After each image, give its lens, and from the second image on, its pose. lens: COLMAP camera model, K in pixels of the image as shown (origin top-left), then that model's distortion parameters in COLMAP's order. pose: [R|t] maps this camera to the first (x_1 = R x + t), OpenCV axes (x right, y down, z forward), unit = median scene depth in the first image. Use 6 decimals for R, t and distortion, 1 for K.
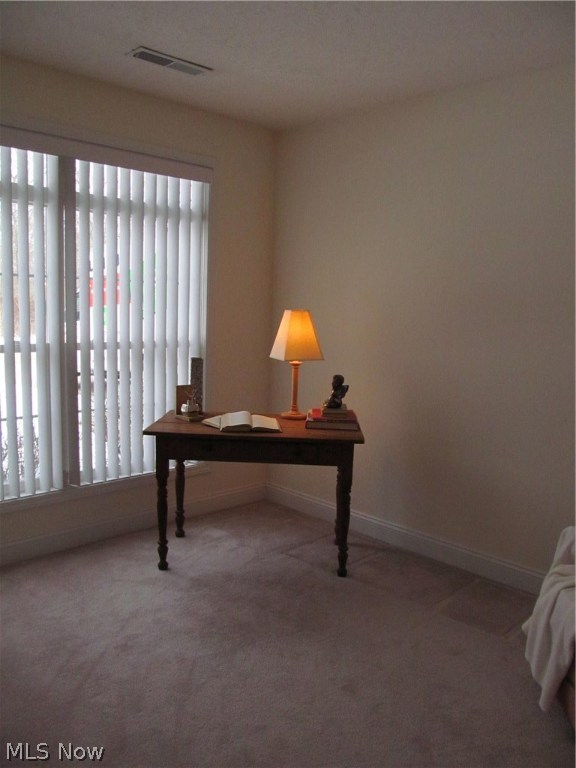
lens RADIAL K [[646.4, 0, 290.7], [0, 646.4, 386.0], [0, 0, 1]] dist [-0.053138, 0.011578]
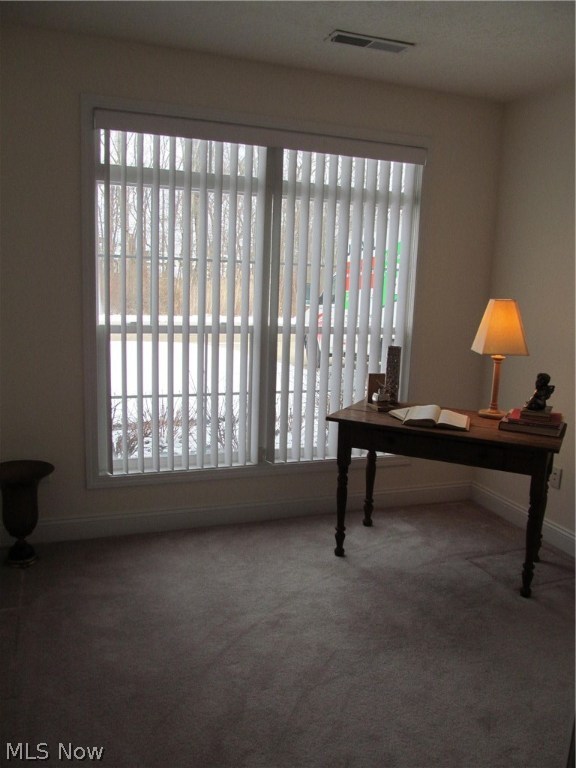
lens RADIAL K [[646.4, 0, 290.7], [0, 646.4, 386.0], [0, 0, 1]] dist [-0.053138, 0.011578]
pose [[0.912957, 0.072183, -0.401620, 0.114297], [-0.062487, 0.997352, 0.037210, -0.011170], [0.403242, -0.008875, 0.915050, 0.049214]]
